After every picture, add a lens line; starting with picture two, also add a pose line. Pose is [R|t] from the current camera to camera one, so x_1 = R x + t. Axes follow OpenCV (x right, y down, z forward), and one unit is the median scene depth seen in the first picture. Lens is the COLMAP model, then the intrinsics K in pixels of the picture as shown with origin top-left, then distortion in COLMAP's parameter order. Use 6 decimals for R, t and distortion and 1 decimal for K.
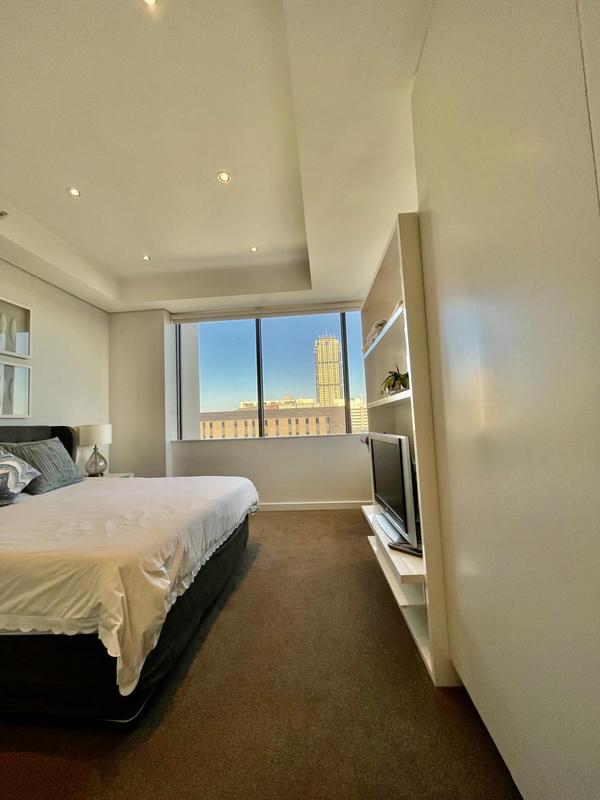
lens RADIAL K [[325.1, 0, 299.0], [0, 325.1, 401.1], [0, 0, 1]] dist [-0.000732, -0.000221]
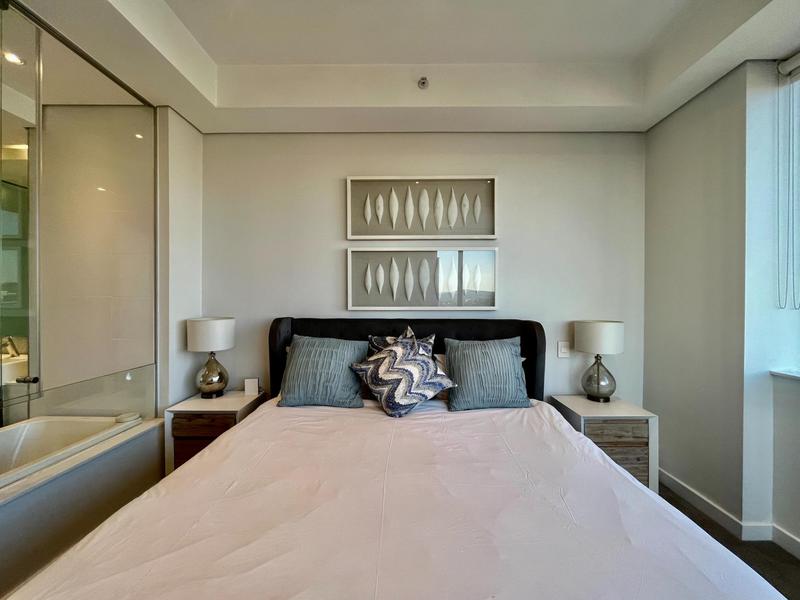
lens RADIAL K [[325.1, 0, 400.8], [0, 325.1, 302.1], [0, 0, 1]] dist [-0.000732, -0.000221]
pose [[0.065163, 0.048445, -0.996698, -0.015720], [0.059971, 0.996825, 0.052372, -0.036956], [0.996071, -0.063185, 0.062051, 0.957437]]
